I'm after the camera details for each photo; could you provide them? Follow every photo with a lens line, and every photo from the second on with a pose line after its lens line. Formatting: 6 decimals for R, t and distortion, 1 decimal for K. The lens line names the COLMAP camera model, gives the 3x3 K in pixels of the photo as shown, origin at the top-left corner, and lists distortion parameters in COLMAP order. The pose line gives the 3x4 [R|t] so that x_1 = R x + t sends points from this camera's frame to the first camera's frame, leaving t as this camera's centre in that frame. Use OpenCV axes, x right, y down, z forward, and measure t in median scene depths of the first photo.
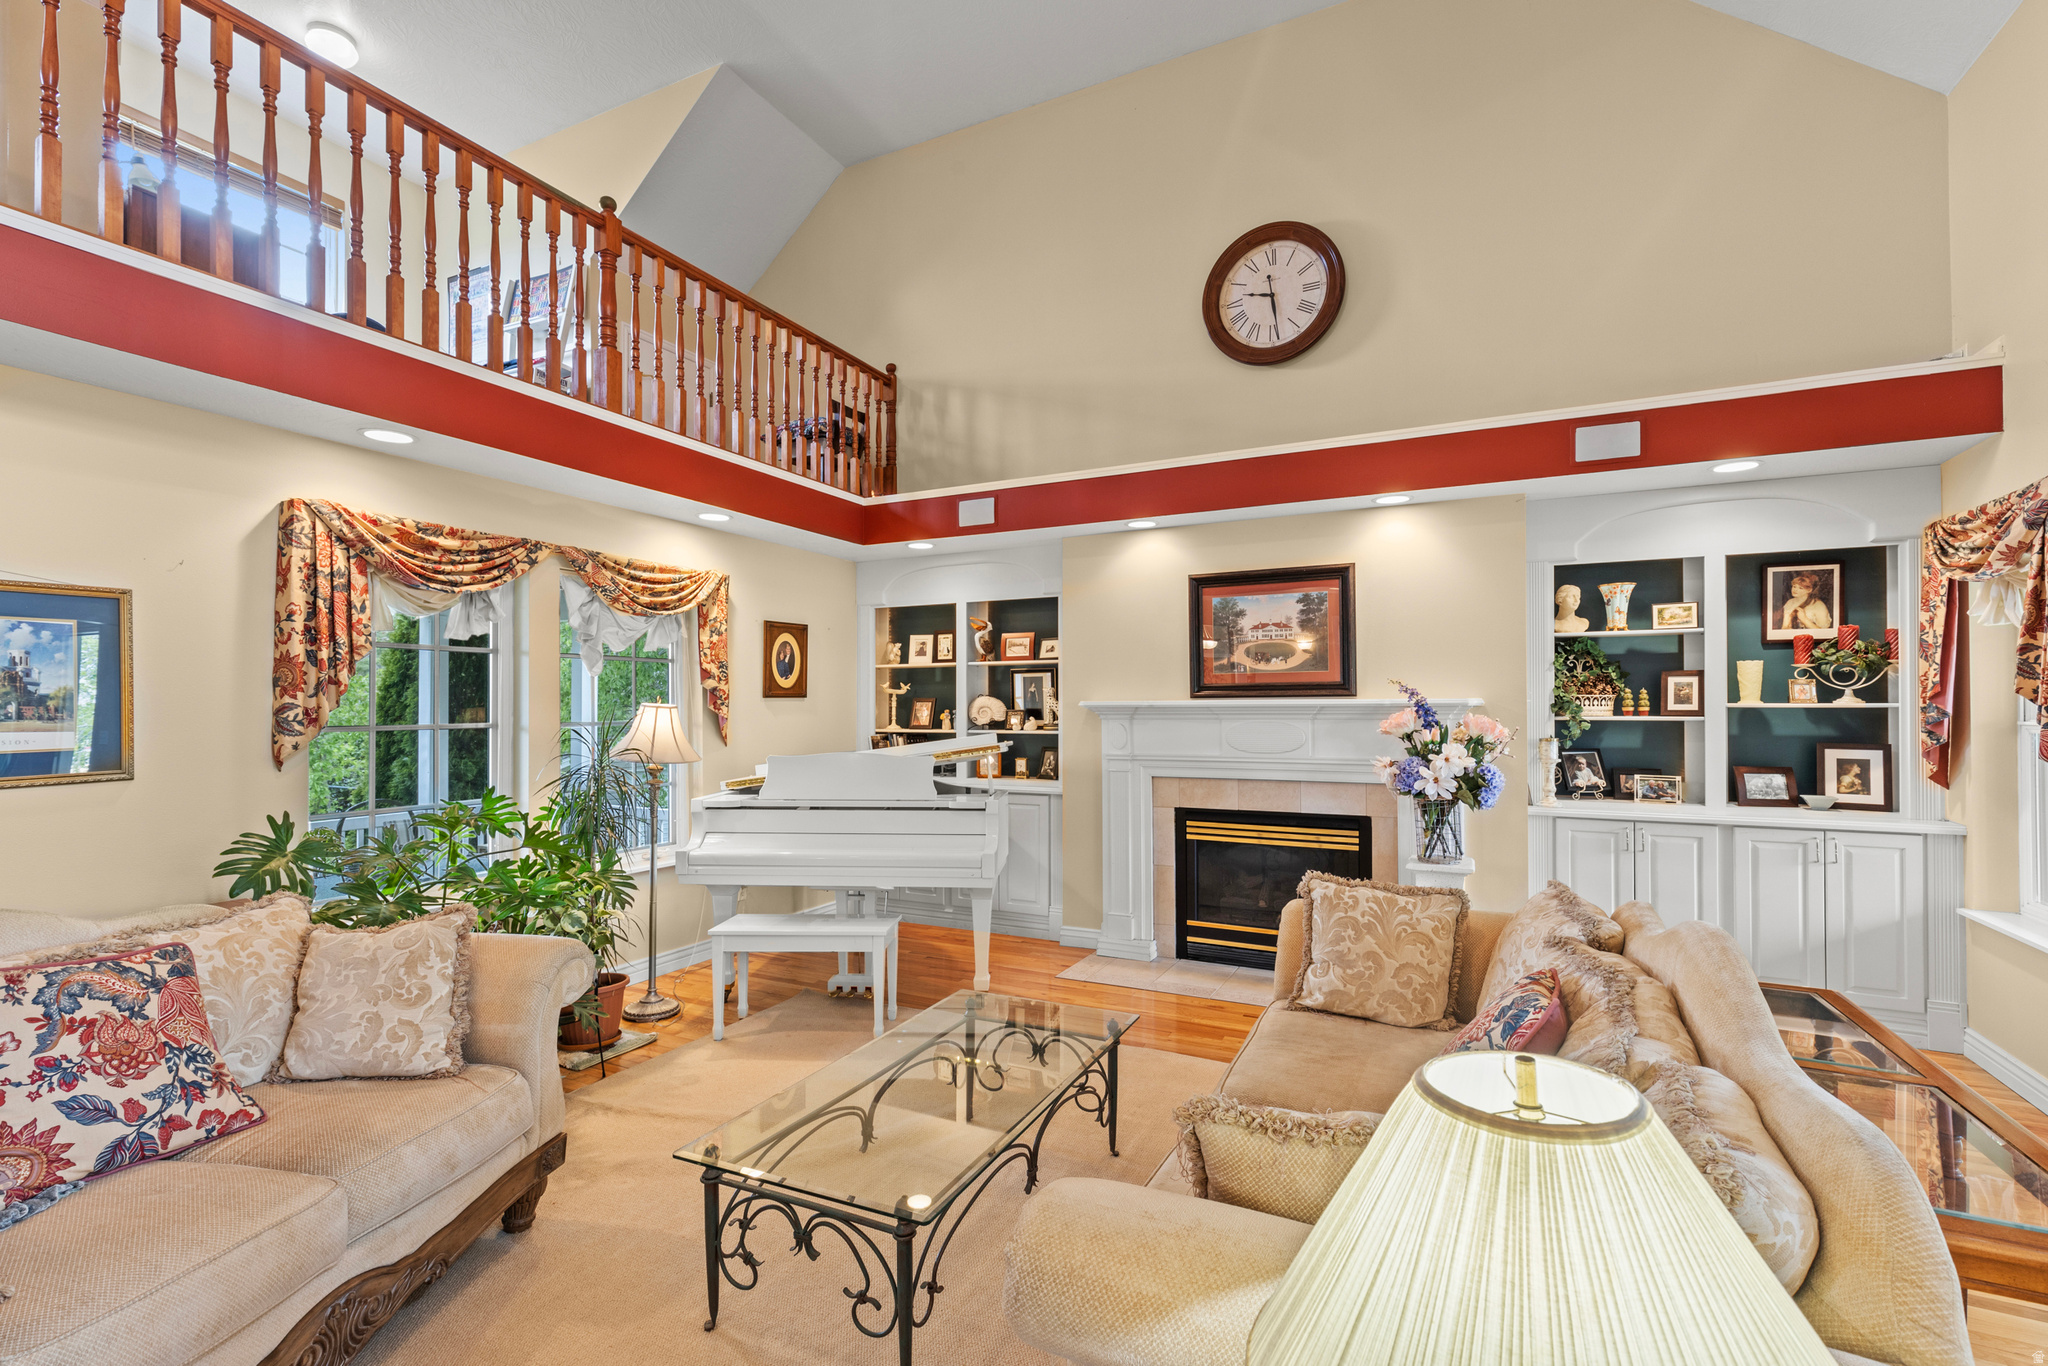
lens RADIAL K [[926.2, 0, 1033.8], [0, 926.2, 699.8], [0, 0, 1]] dist [0.006071, -0.000854]
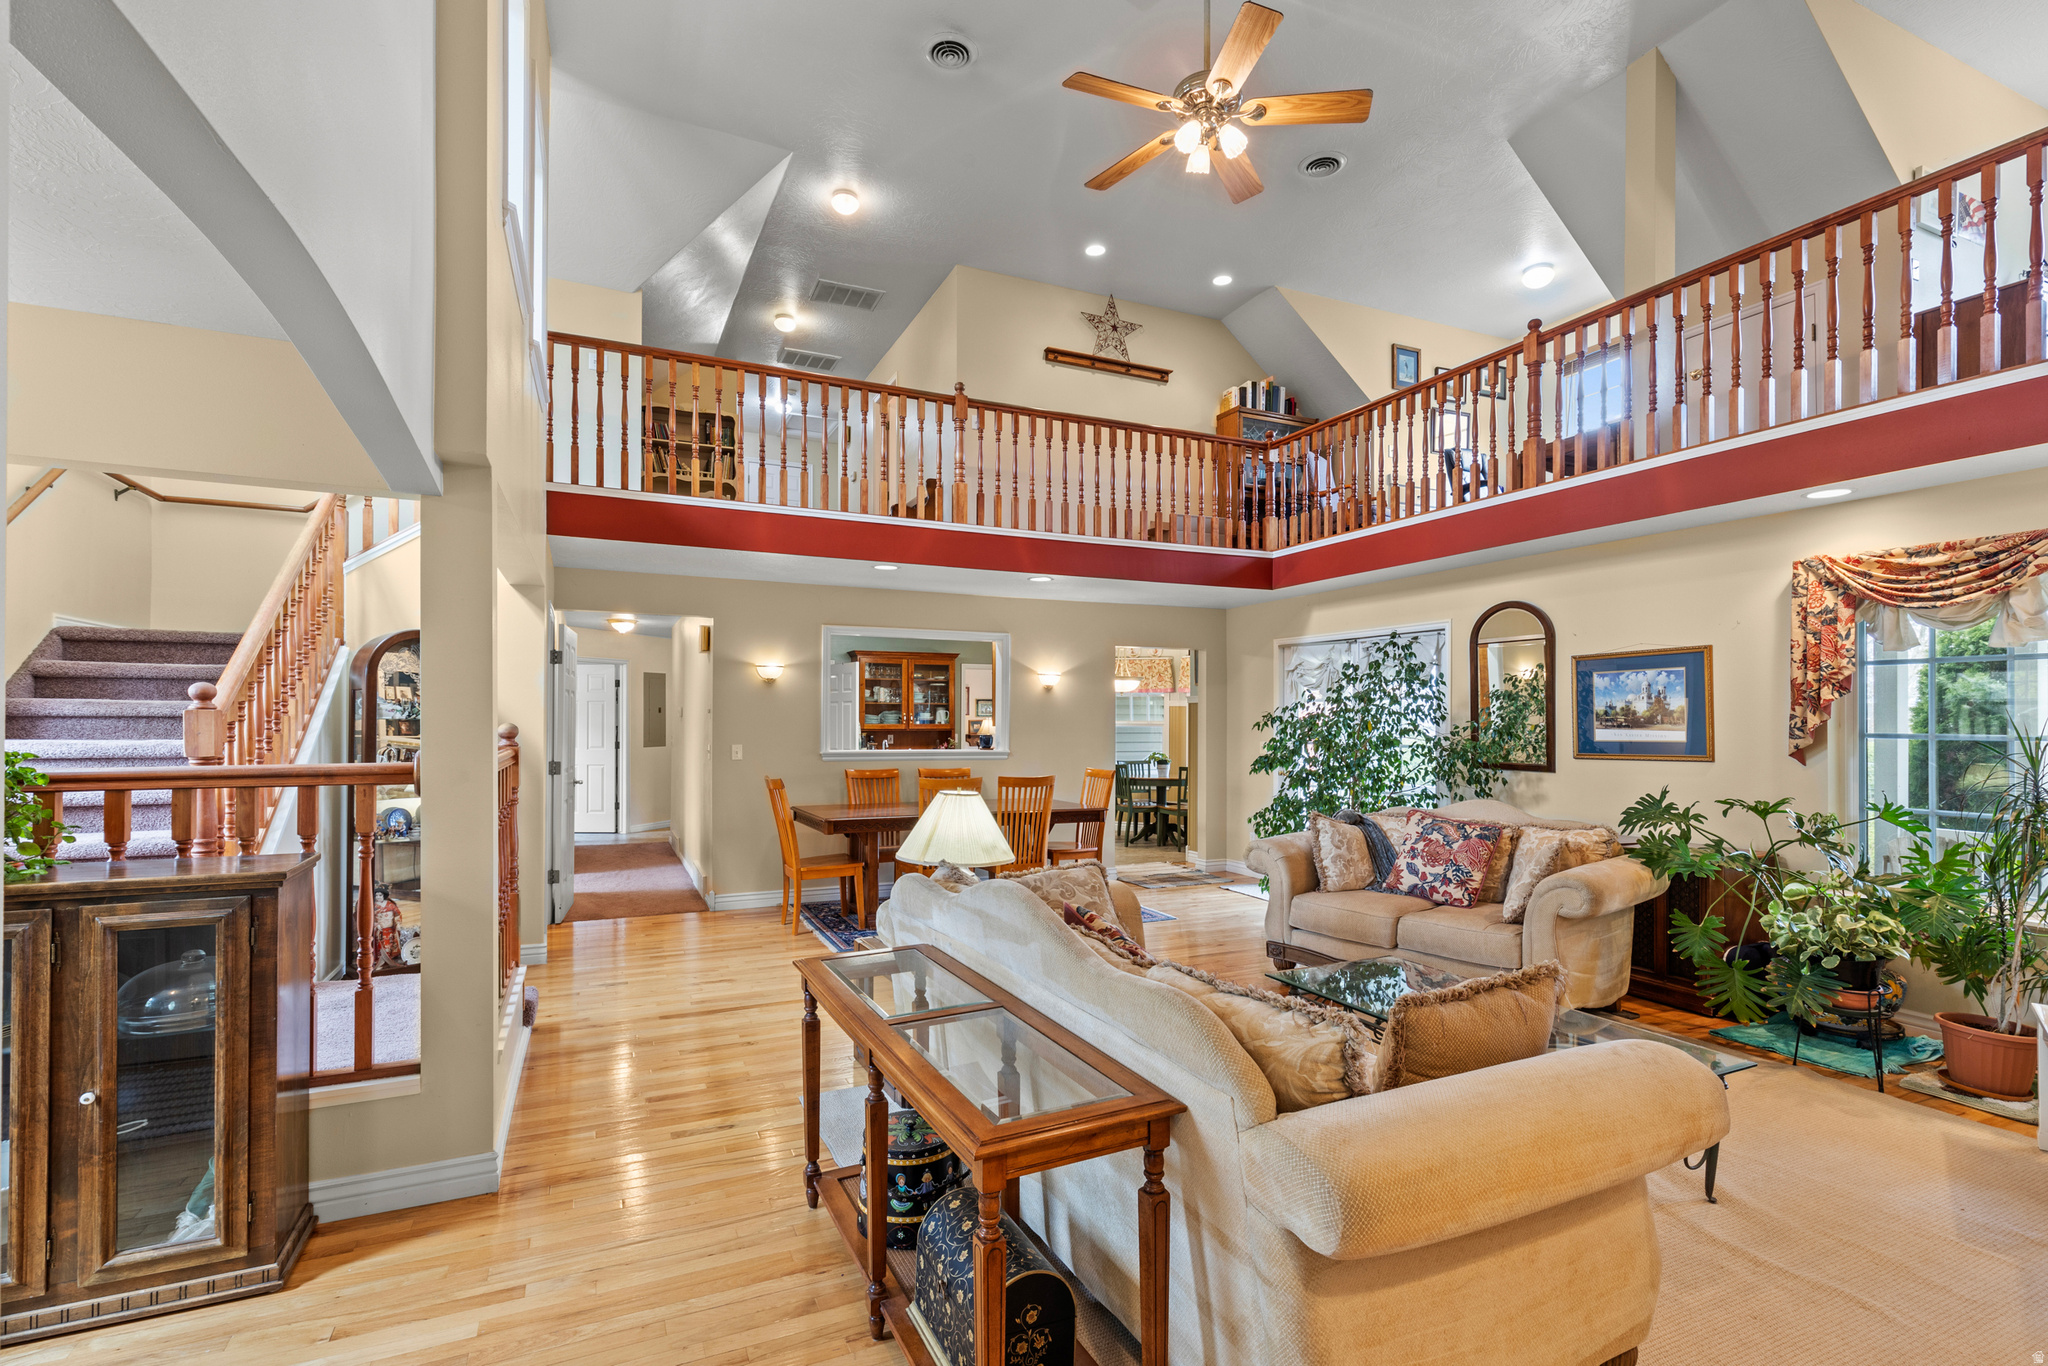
lens RADIAL K [[926.2, 0, 1027.5], [0, 926.2, 707.9], [0, 0, 1]] dist [0.006071, -0.000854]
pose [[-0.631272, -0.007737, -0.775523, 0.695406], [0.005341, 0.999883, -0.014323, 0.005424], [0.775543, -0.013184, -0.631157, 0.733667]]
